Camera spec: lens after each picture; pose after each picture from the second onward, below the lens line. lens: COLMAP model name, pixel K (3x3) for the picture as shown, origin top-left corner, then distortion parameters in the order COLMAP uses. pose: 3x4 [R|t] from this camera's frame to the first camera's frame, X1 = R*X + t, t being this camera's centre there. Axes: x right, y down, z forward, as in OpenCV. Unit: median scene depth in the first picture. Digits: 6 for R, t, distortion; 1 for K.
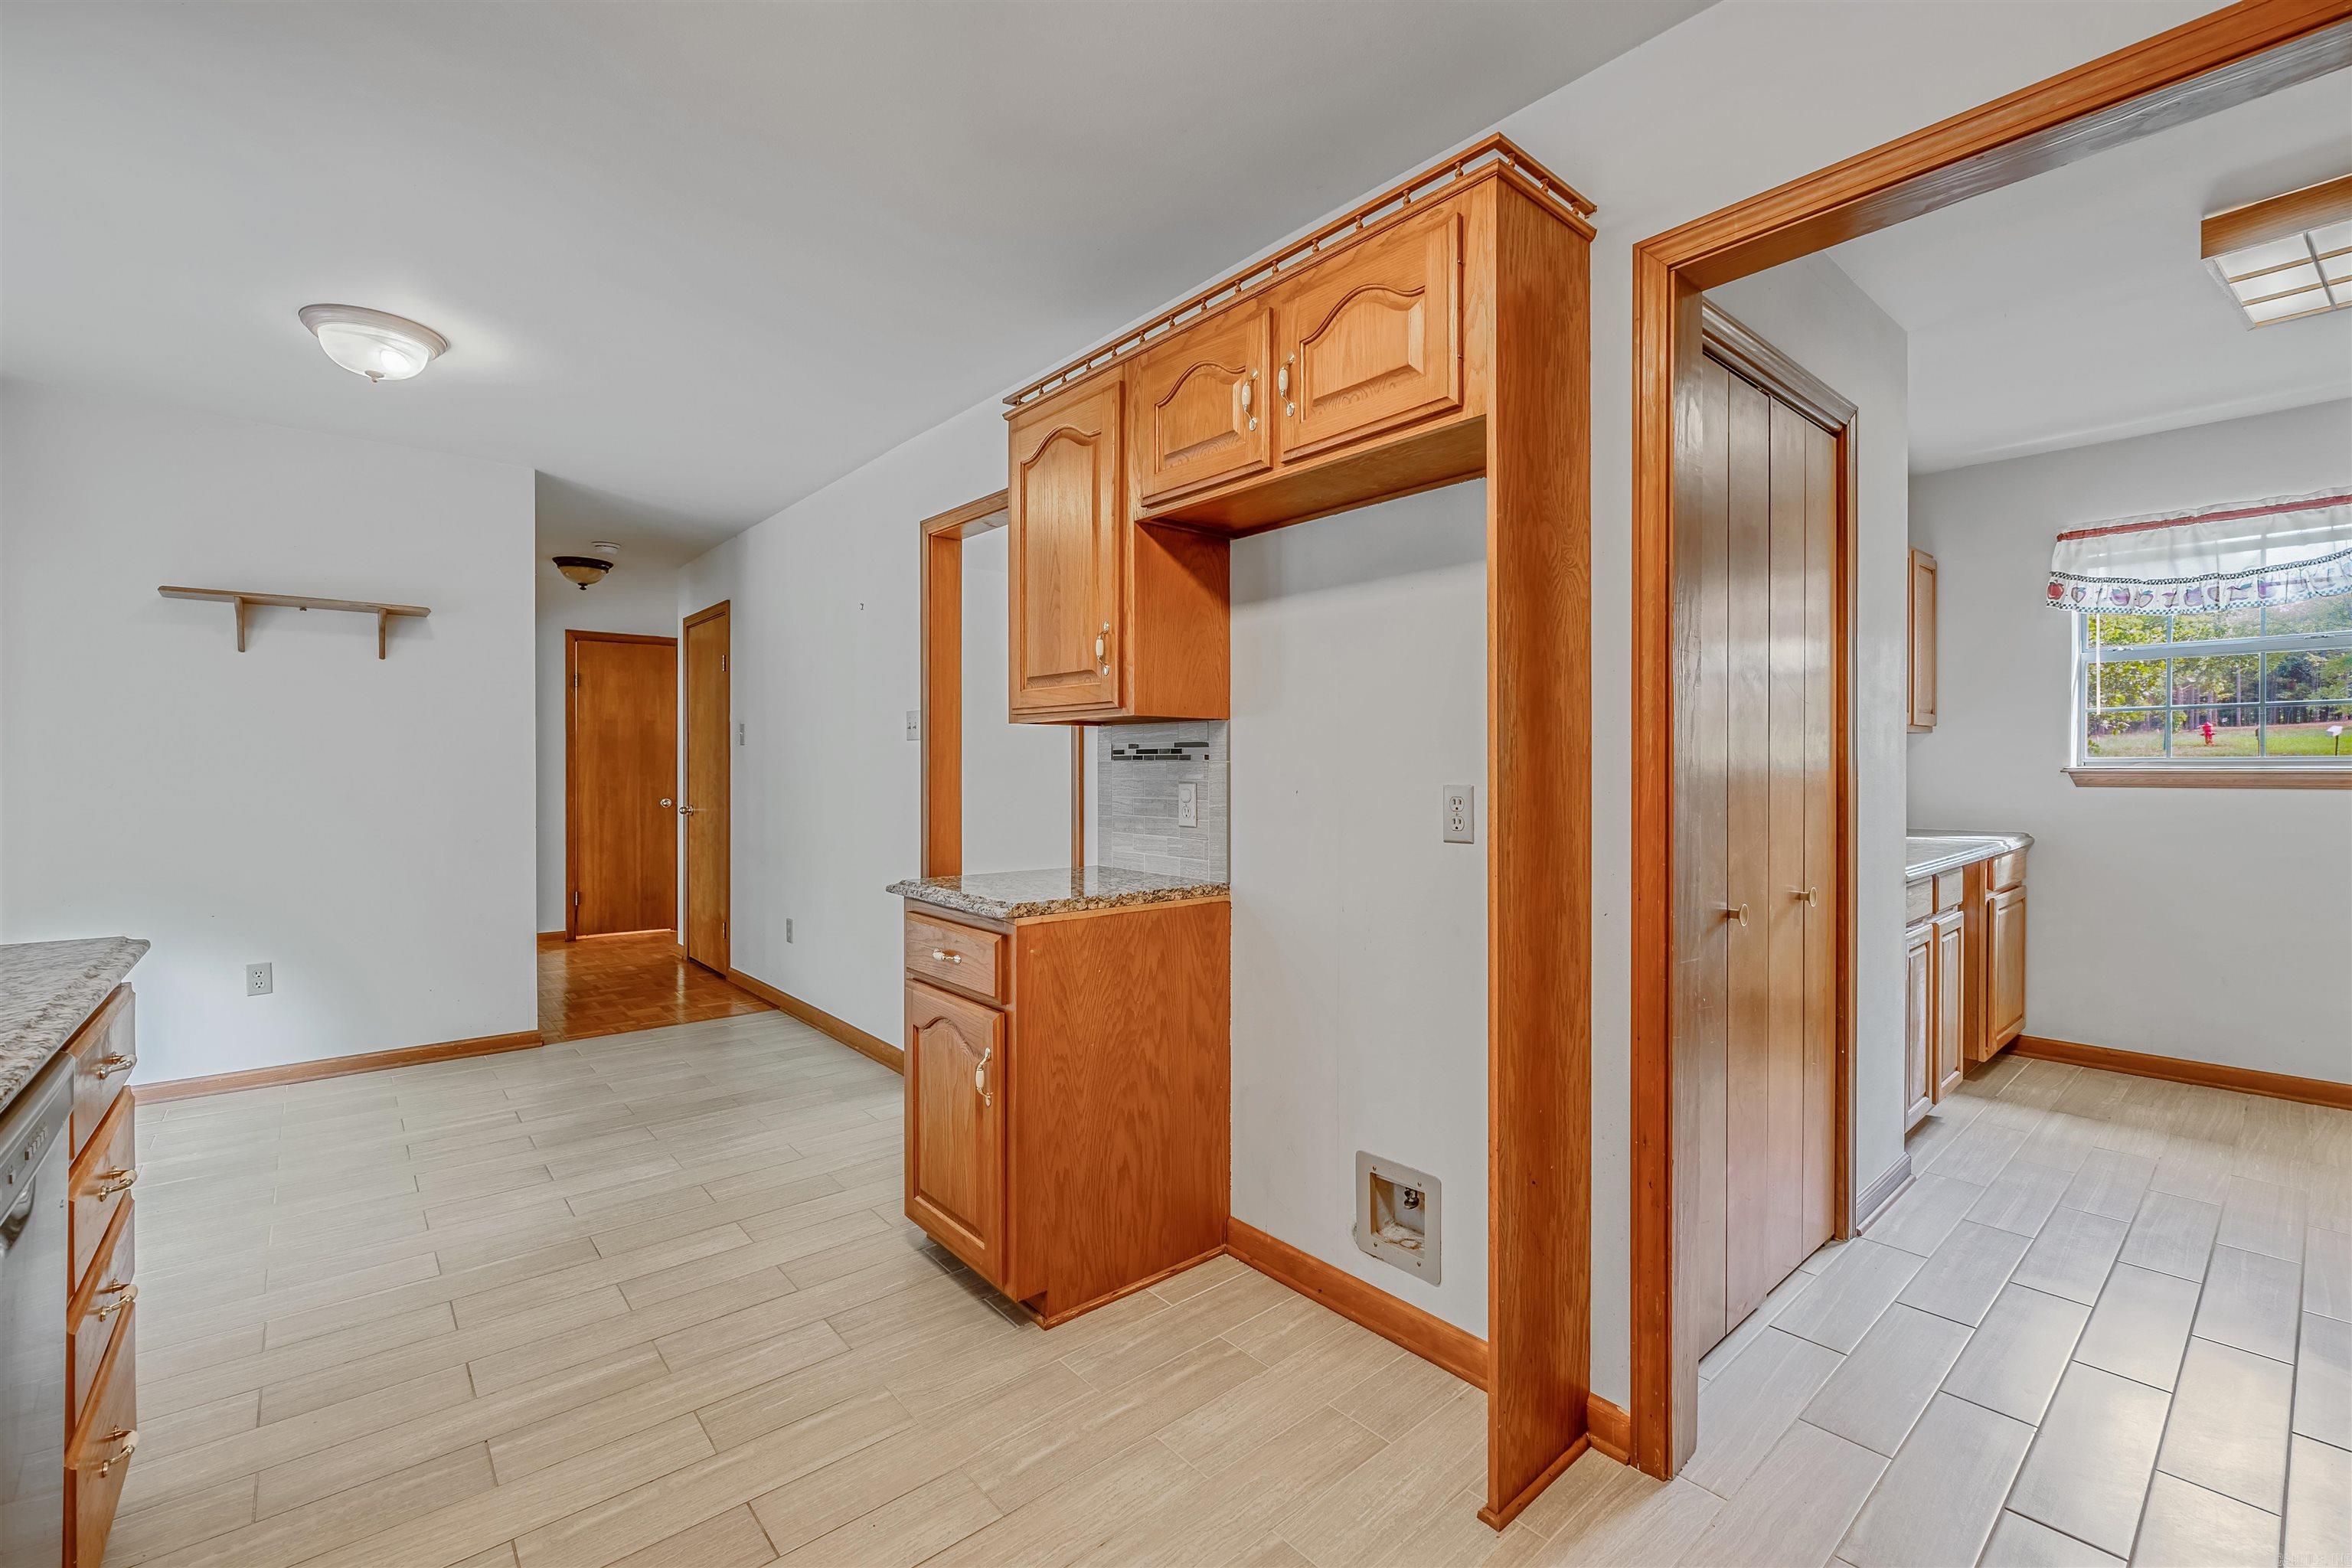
lens RADIAL K [[1008.5, 0, 1190.3], [0, 1008.5, 777.1], [0, 0, 1]] dist [-0.000868, -0.000934]
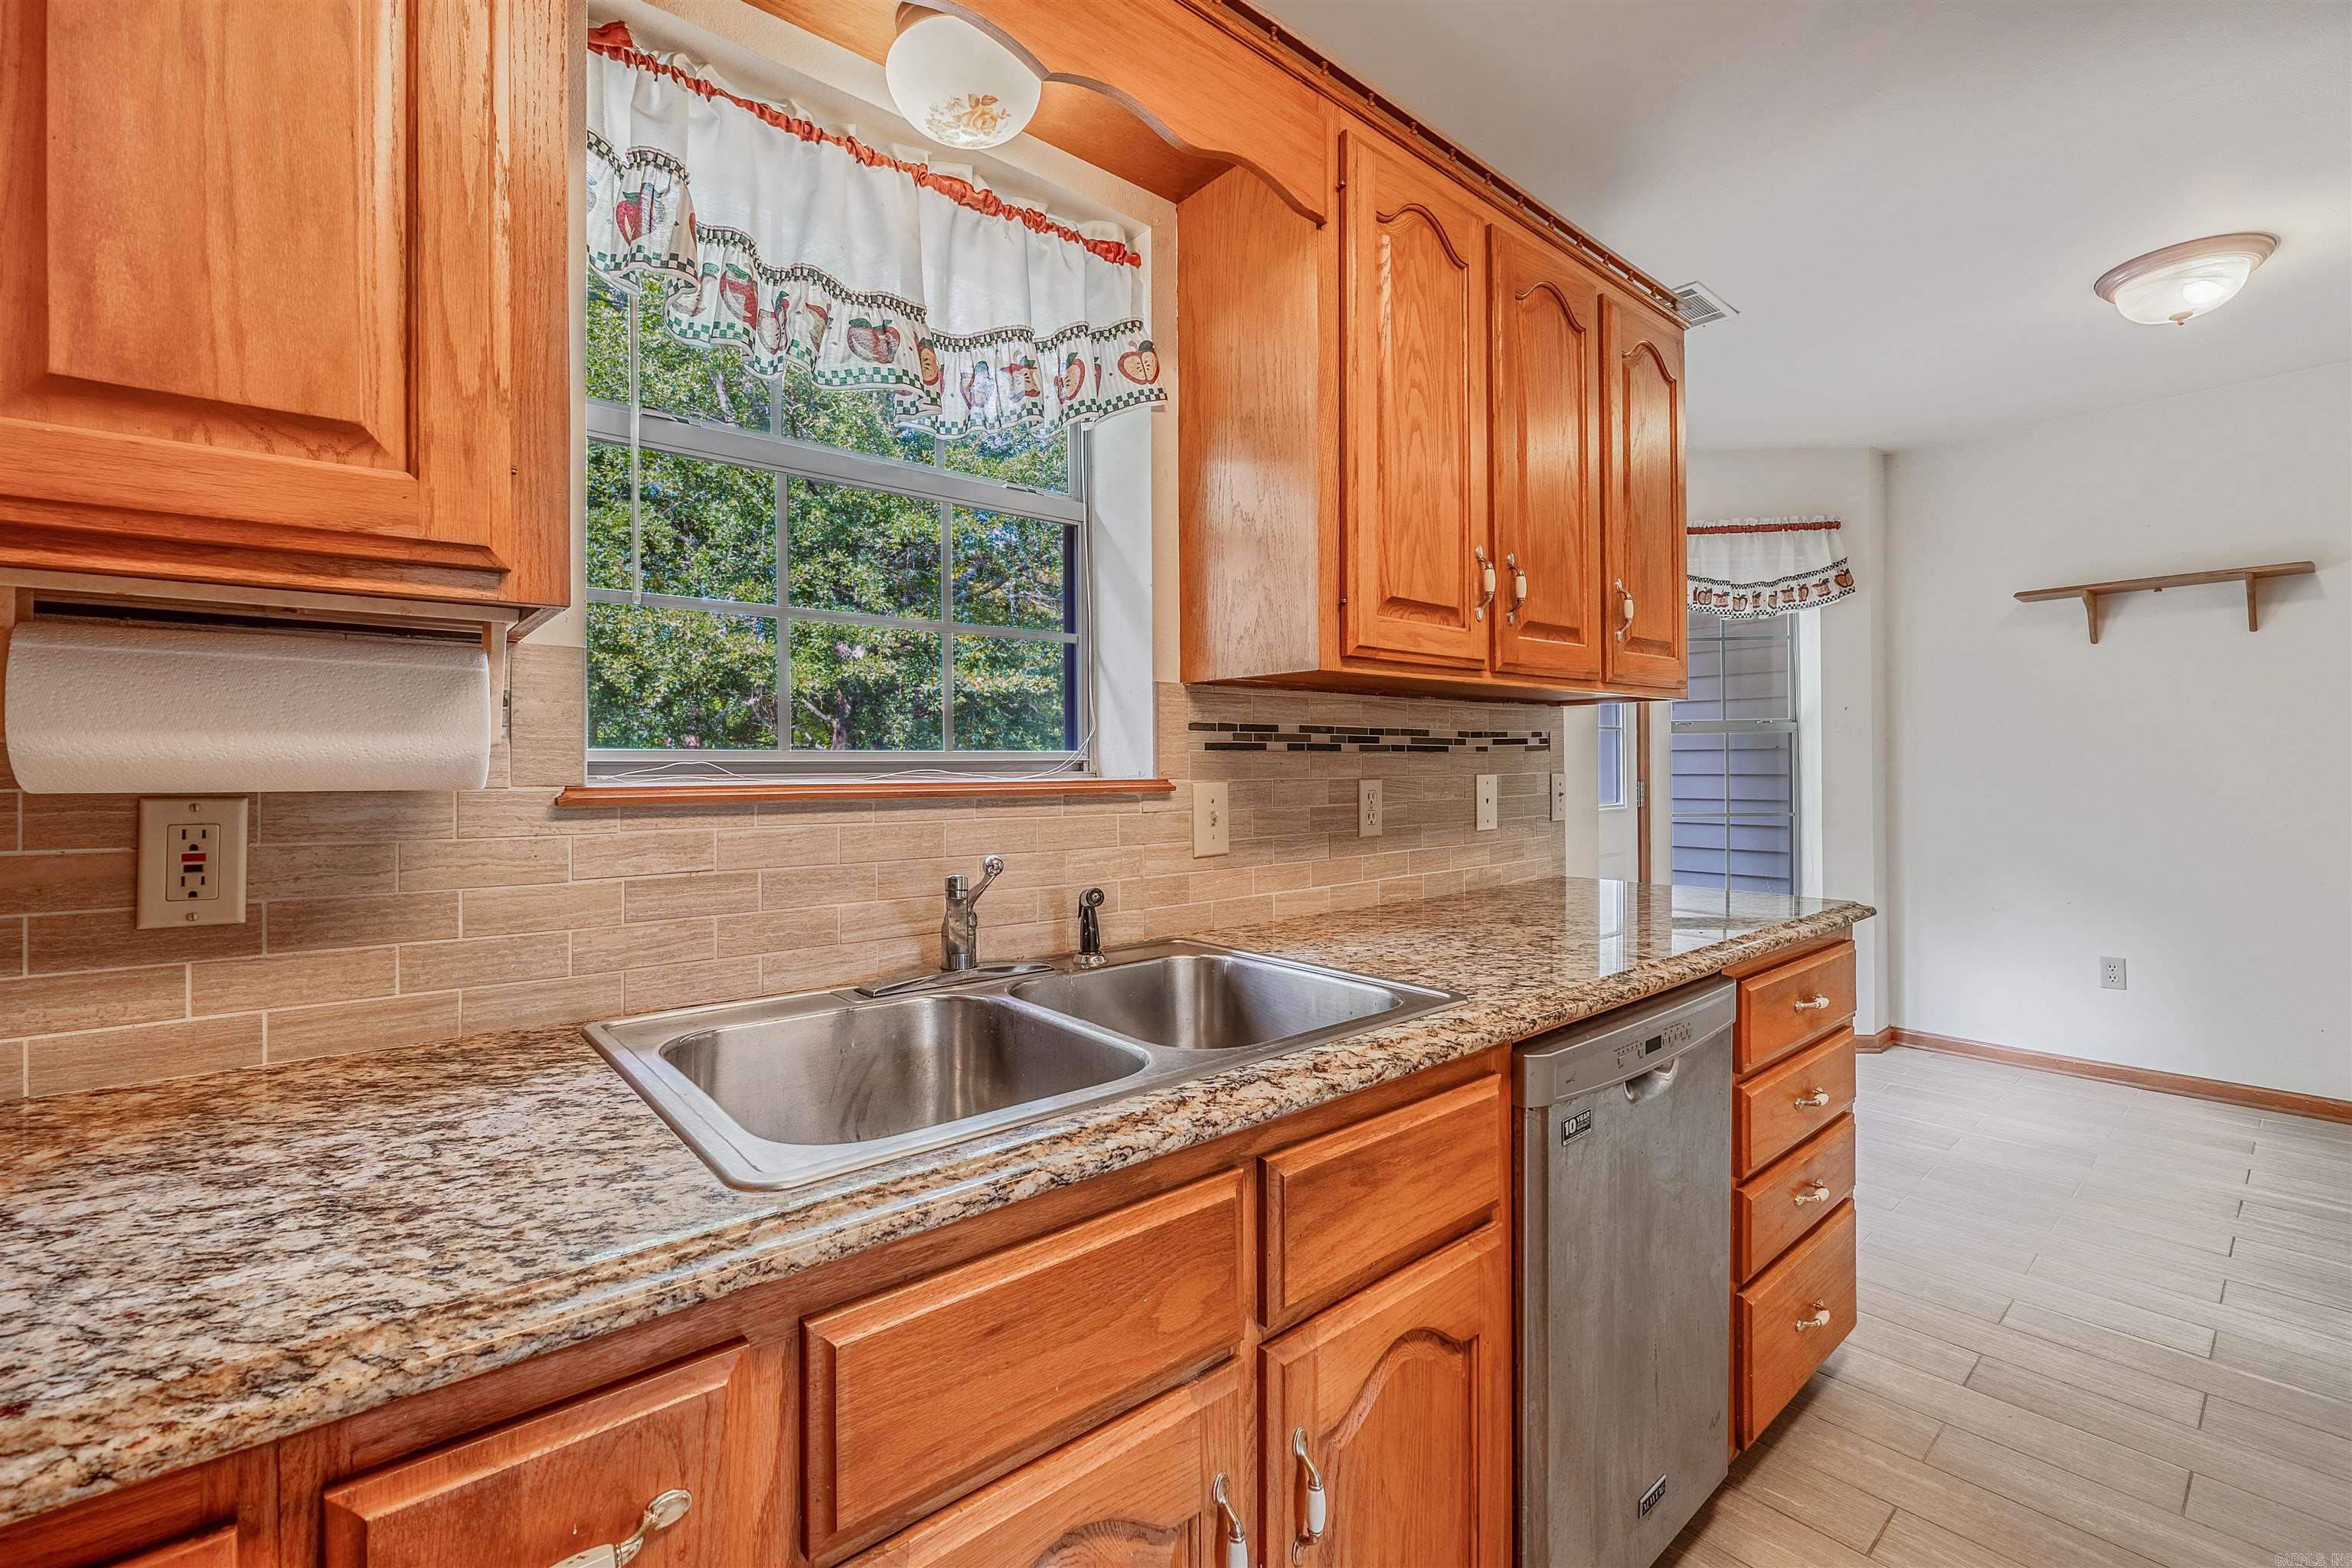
lens RADIAL K [[1008.5, 0, 1190.1], [0, 1008.5, 774.9], [0, 0, 1]] dist [-0.000868, -0.000934]
pose [[-0.004697, 0.007015, -0.999964, 0.084877], [0.000075, 0.999975, 0.007015, -0.001115], [0.999989, -0.000042, -0.004698, 0.128355]]
